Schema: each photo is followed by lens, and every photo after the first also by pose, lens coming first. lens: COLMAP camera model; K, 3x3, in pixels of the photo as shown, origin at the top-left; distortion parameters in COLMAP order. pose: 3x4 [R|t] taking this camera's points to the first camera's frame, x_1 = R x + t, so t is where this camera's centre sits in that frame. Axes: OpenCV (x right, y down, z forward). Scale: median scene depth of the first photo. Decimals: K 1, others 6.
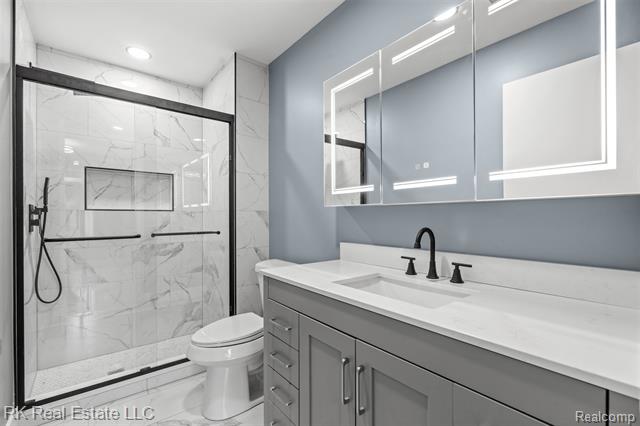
lens RADIAL K [[282.0, 0, 327.5], [0, 282.0, 219.6], [0, 0, 1]] dist [-0.002468, 0.000052]
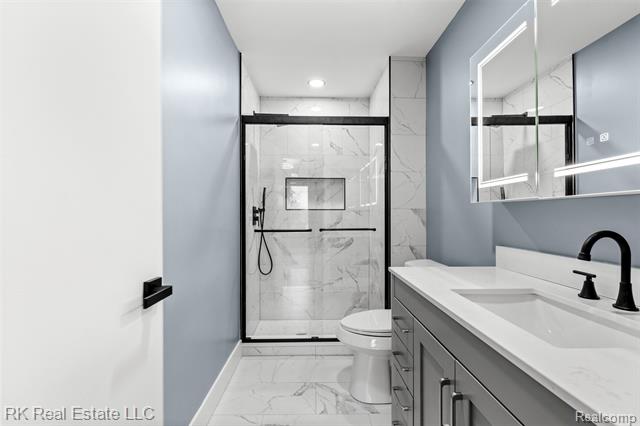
lens RADIAL K [[282.0, 0, 325.0], [0, 282.0, 217.0], [0, 0, 1]] dist [-0.002468, 0.000052]
pose [[0.792938, 0.003478, -0.609292, 0.129315], [-0.005043, 0.999987, -0.000856, 0.000306], [0.609281, 0.003752, 0.792945, 0.039499]]
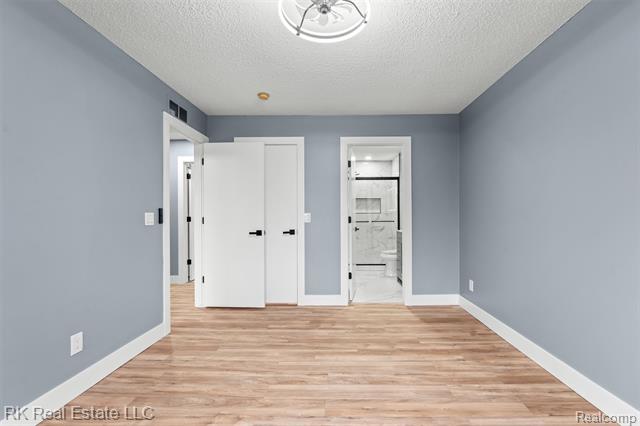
lens RADIAL K [[282.0, 0, 324.1], [0, 282.0, 214.9], [0, 0, 1]] dist [-0.002468, 0.000052]
pose [[0.730516, -0.006266, -0.682866, 1.064098], [-0.001219, 0.999944, -0.010479, 0.015785], [0.682894, 0.008487, 0.730468, -1.563134]]
